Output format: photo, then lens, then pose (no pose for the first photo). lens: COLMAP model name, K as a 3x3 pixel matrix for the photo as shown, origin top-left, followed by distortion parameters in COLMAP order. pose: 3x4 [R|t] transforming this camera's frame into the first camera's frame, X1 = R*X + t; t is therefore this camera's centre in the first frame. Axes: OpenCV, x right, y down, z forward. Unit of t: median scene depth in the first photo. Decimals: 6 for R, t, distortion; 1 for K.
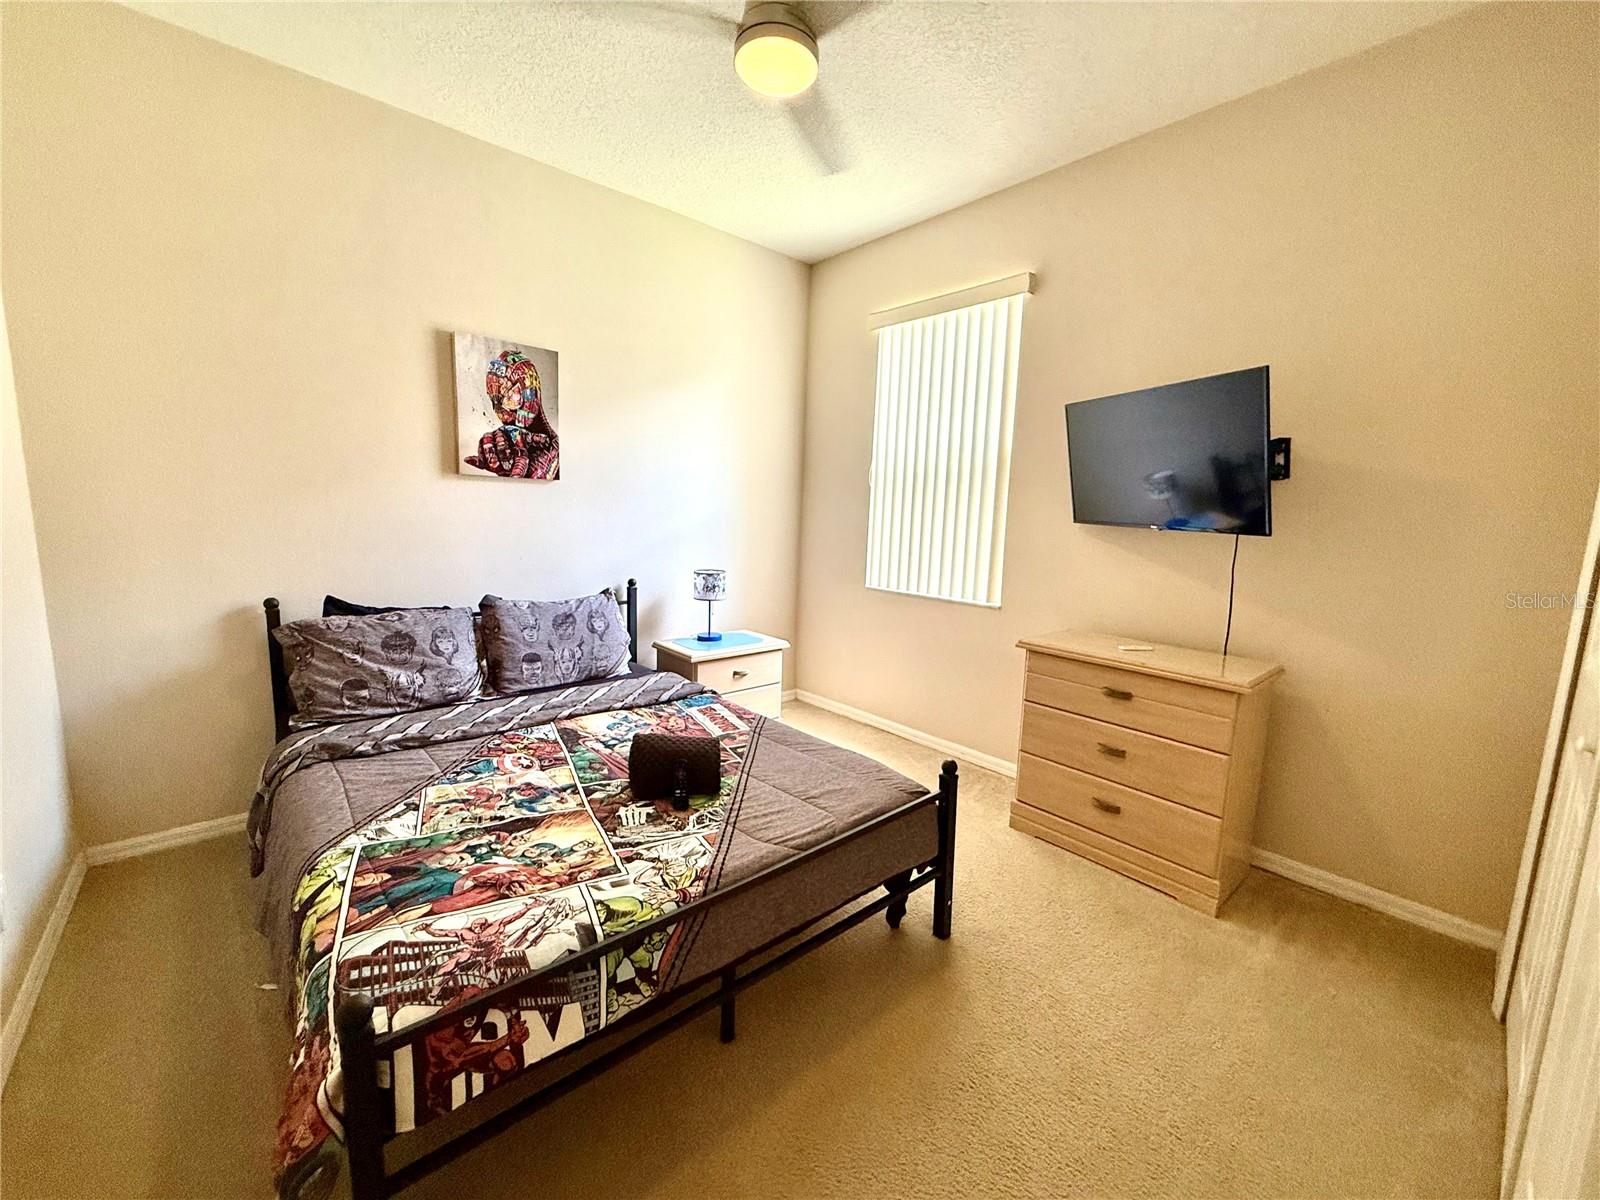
lens RADIAL K [[638.3, 0, 793.4], [0, 638.3, 599.3], [0, 0, 1]] dist [-0.000166, 0.000170]
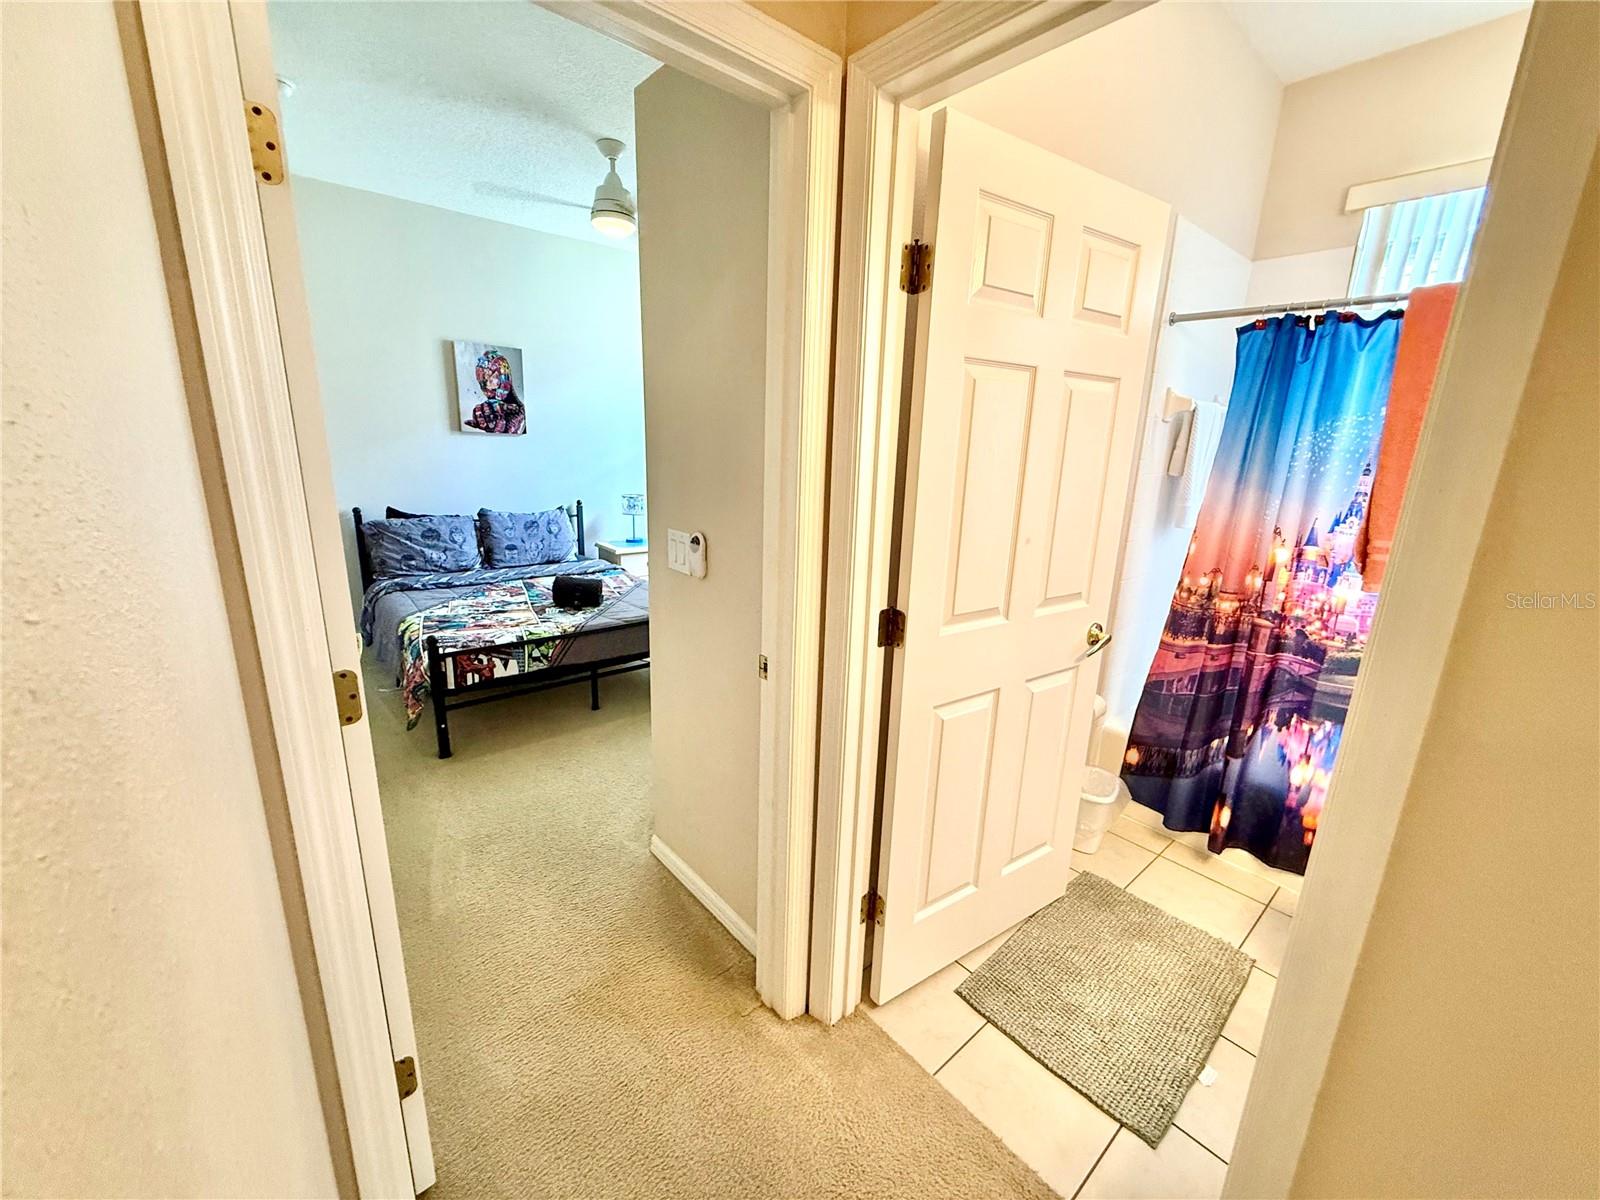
lens RADIAL K [[638.3, 0, 793.4], [0, 638.3, 599.3], [0, 0, 1]] dist [-0.000166, 0.000170]
pose [[0.999829, 0.007362, -0.016942, 0.389021], [-0.005575, 0.994647, 0.103181, 0.059646], [0.017611, -0.103069, 0.994518, -0.712441]]
